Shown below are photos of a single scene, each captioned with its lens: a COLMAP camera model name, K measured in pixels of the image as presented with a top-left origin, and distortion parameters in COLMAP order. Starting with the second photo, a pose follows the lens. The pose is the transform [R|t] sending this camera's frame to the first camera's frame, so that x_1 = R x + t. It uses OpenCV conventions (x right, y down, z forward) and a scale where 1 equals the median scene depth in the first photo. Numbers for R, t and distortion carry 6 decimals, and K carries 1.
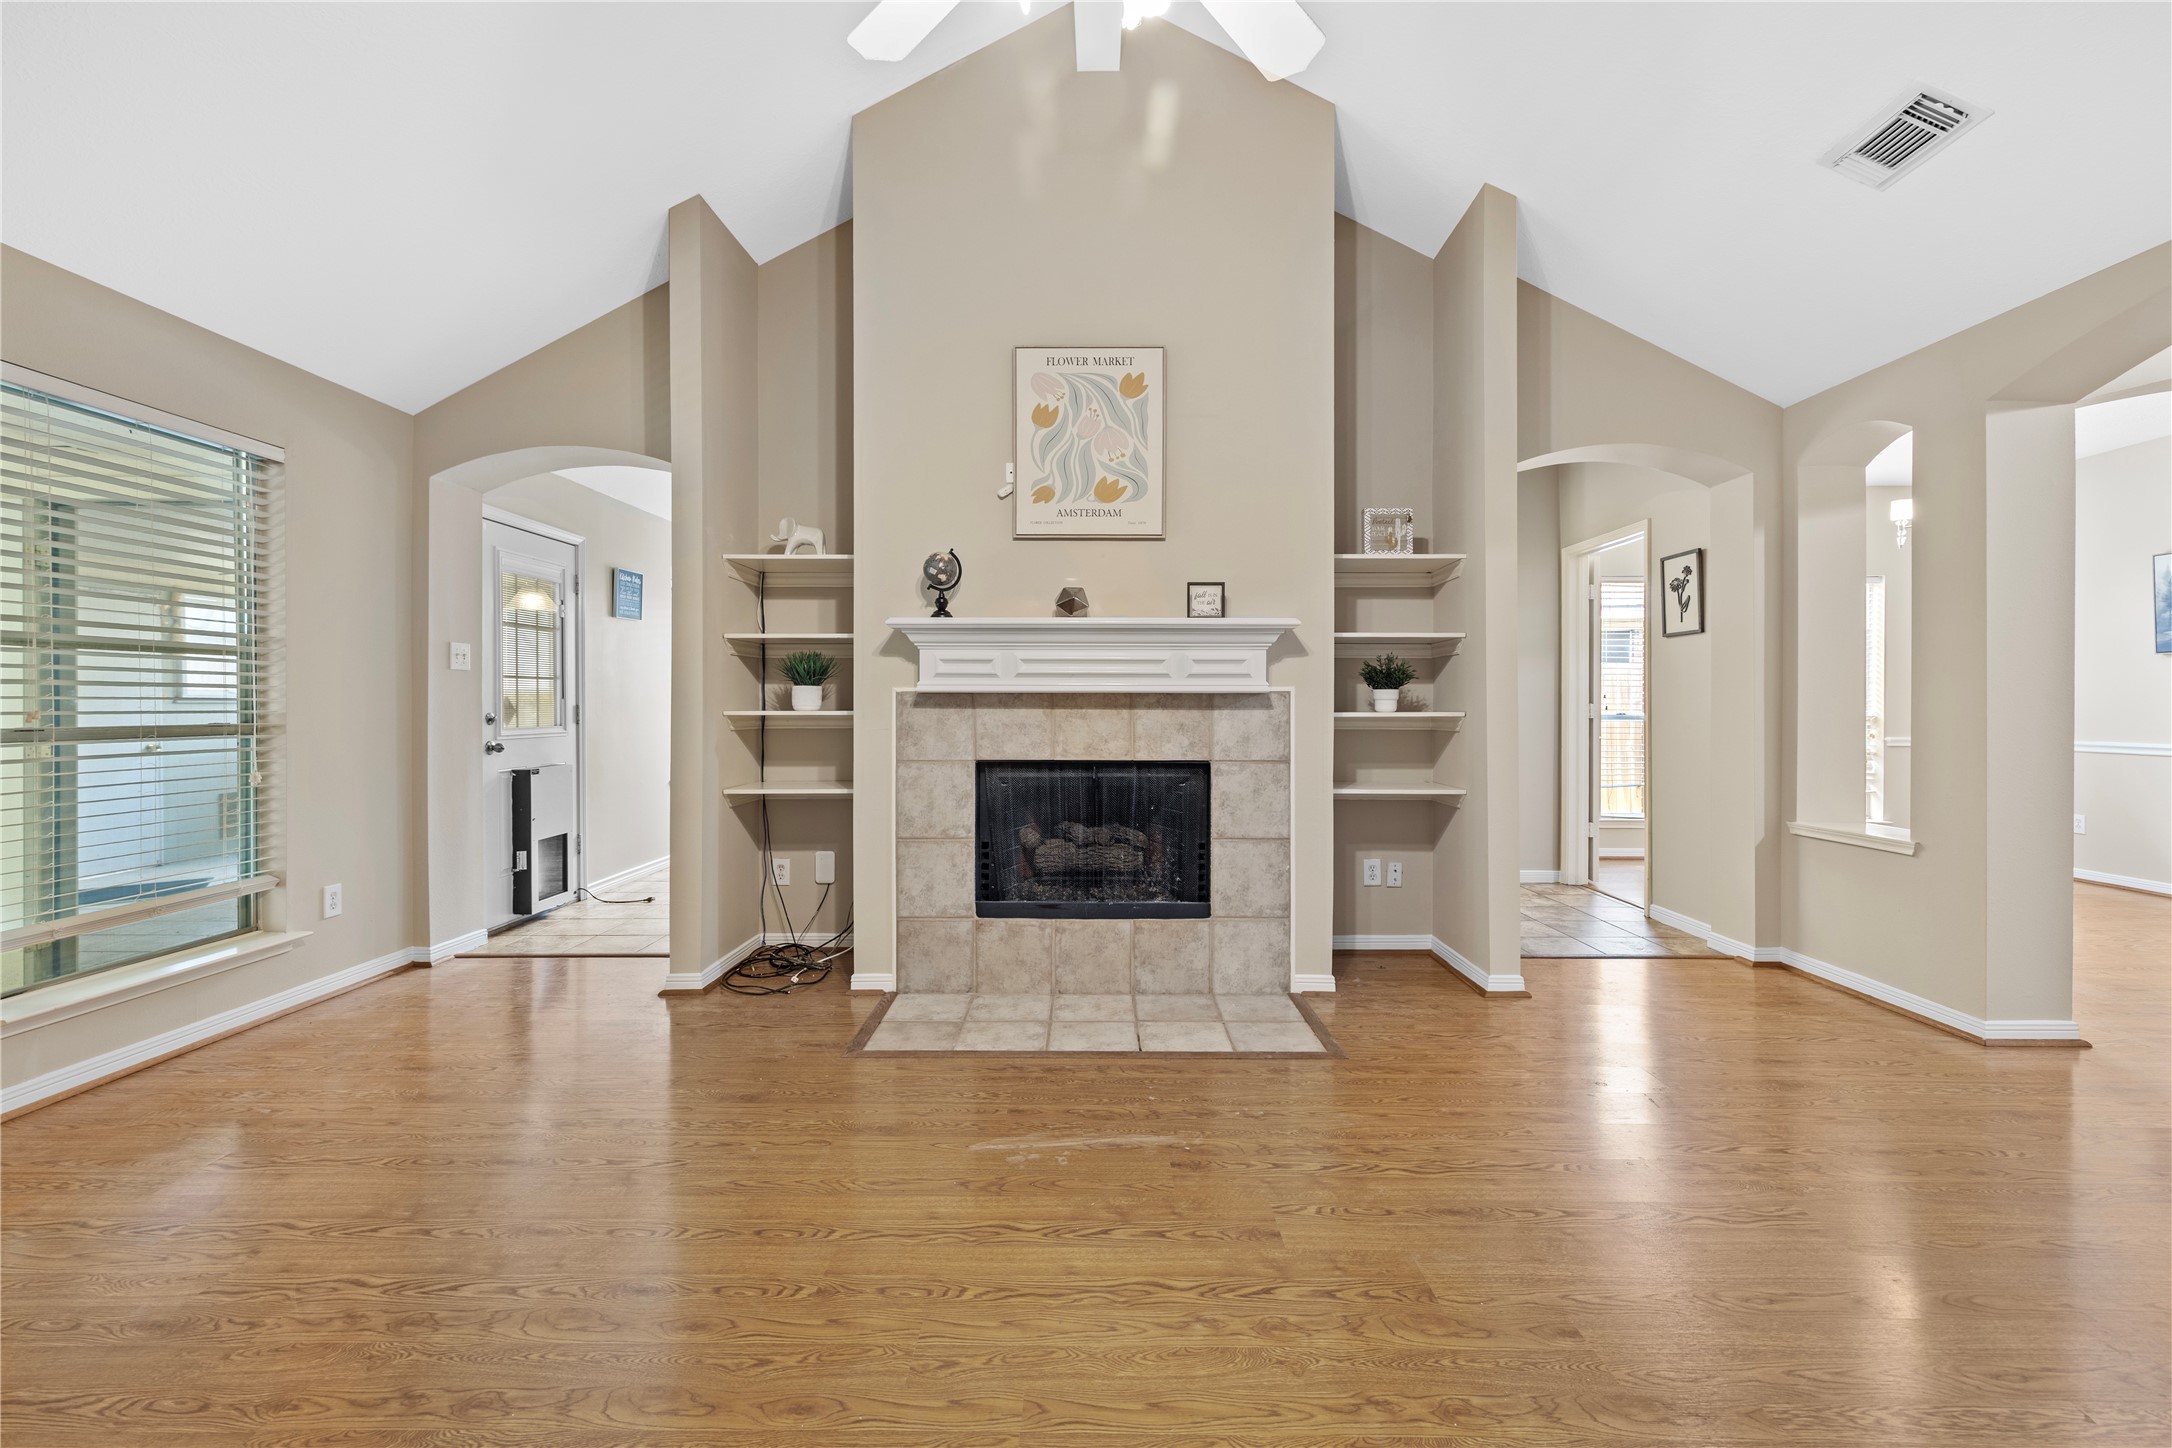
lens RADIAL K [[916.5, 0, 1082.6], [0, 916.5, 708.5], [0, 0, 1]] dist [0.000093, 0.001348]
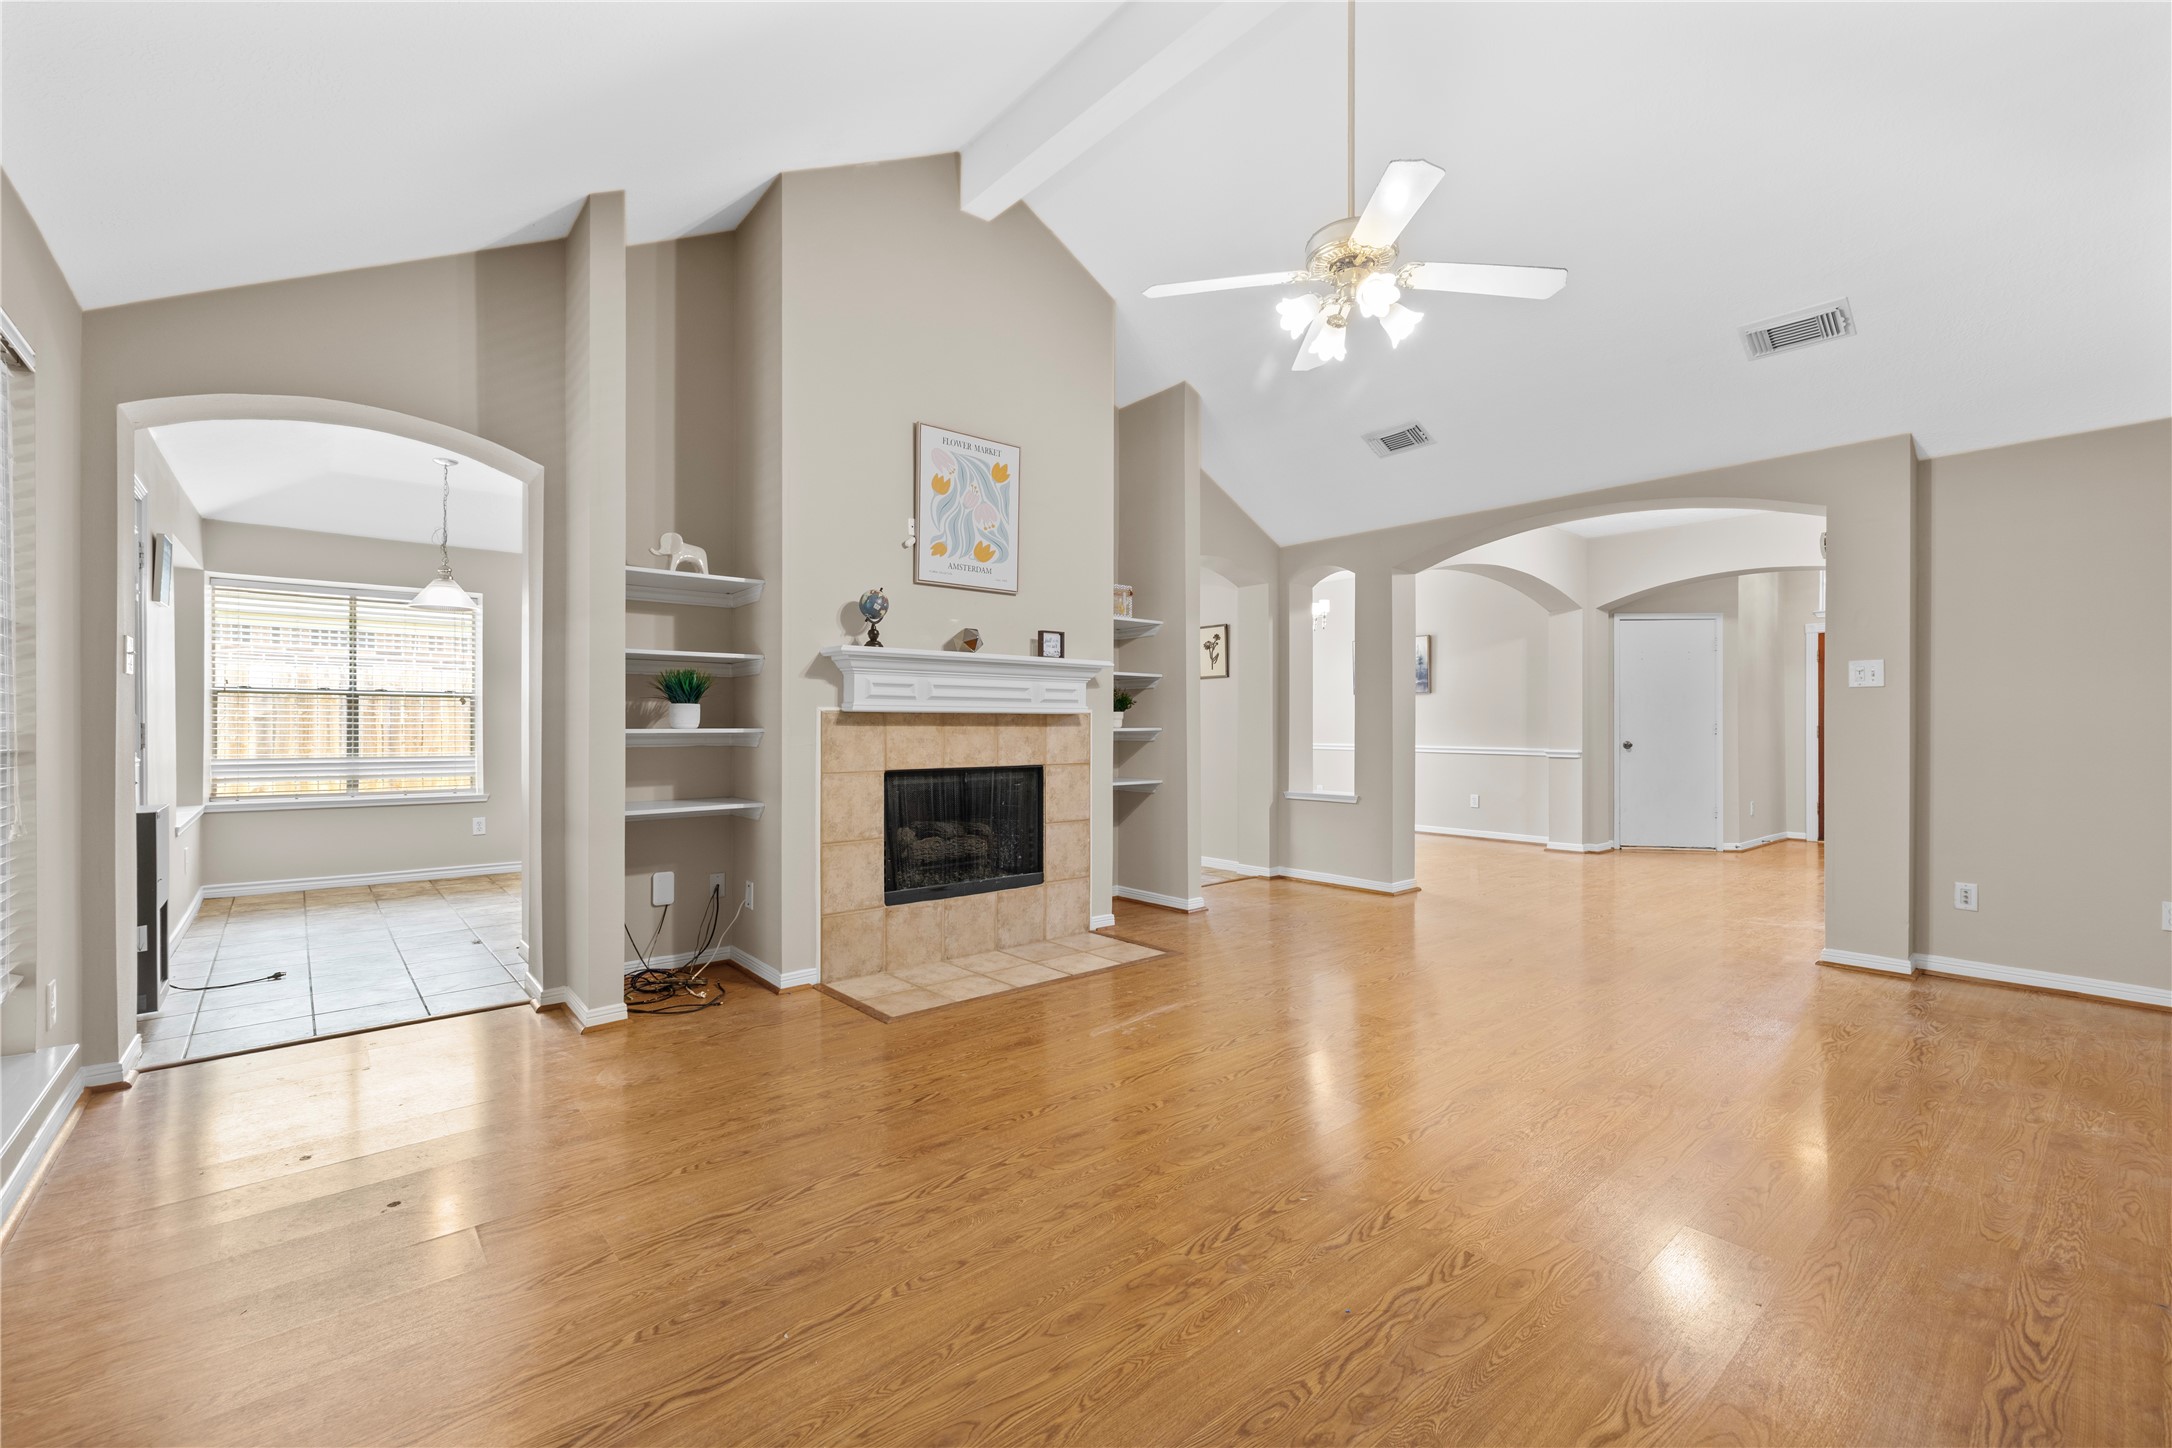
lens RADIAL K [[916.5, 0, 1079.4], [0, 916.5, 726.8], [0, 0, 1]] dist [0.000093, 0.001348]
pose [[0.755417, -0.003233, 0.655236, -0.692683], [0.003288, 0.999994, 0.001143, 0.000580], [-0.655236, 0.001291, 0.755423, -0.036788]]
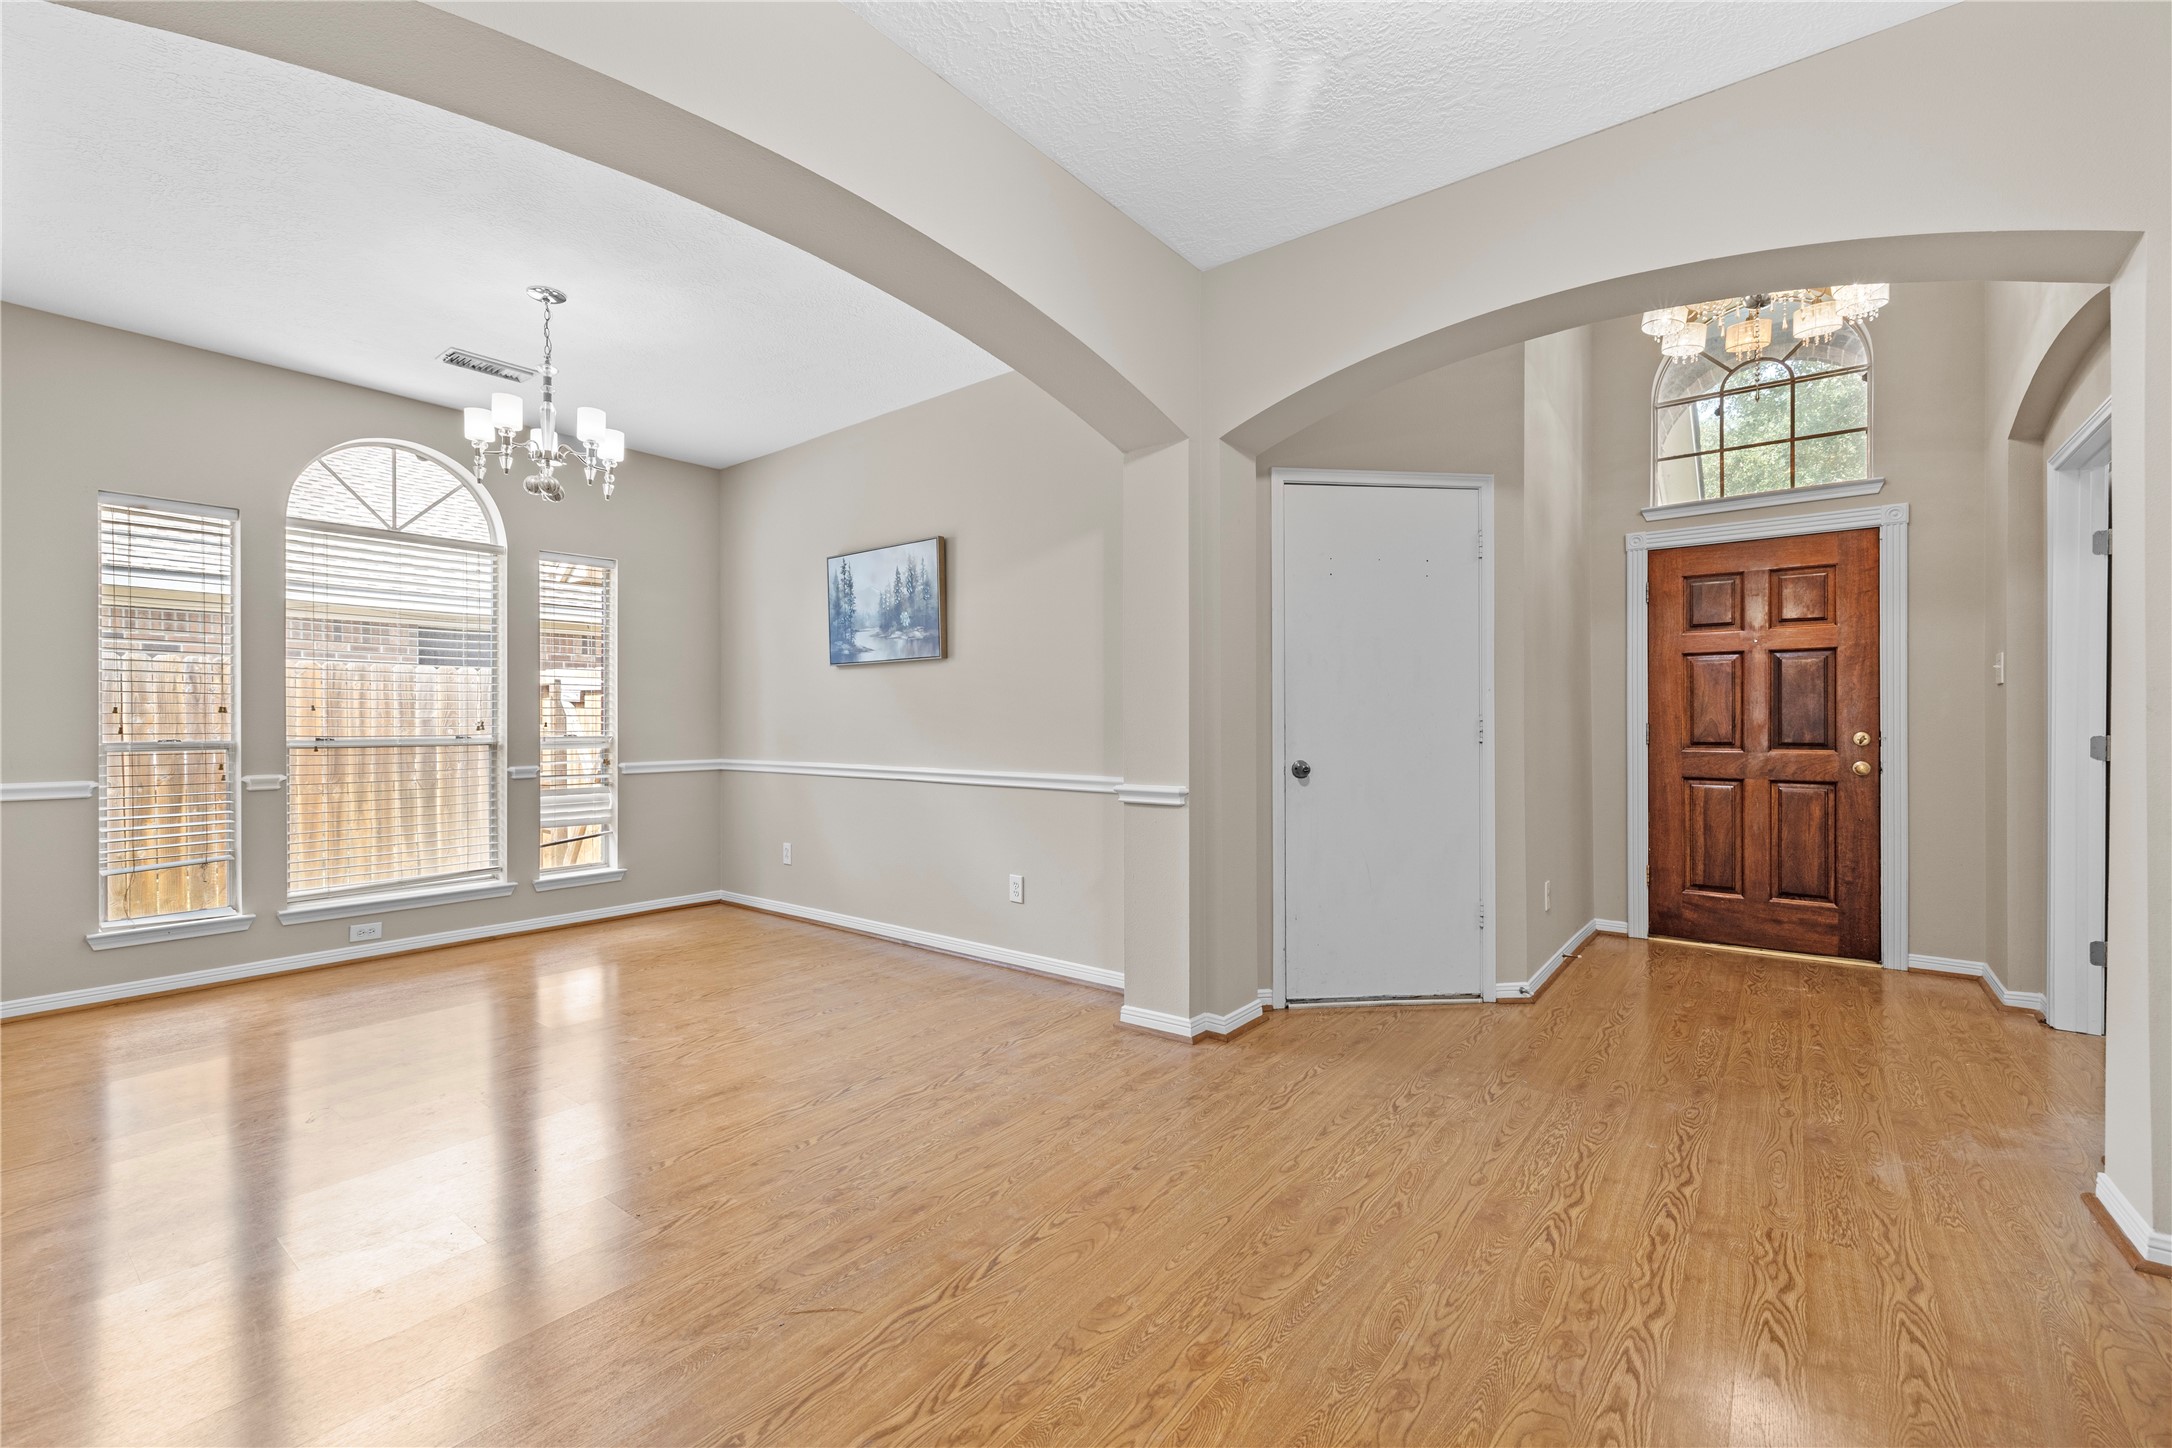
lens RADIAL K [[916.5, 0, 1077.4], [0, 916.5, 733.0], [0, 0, 1]] dist [0.000093, 0.001348]
pose [[0.607930, -0.016948, 0.793810, 0.927184], [0.009573, 0.999856, 0.014015, -0.003335], [-0.793933, -0.000921, 0.608005, 0.388002]]
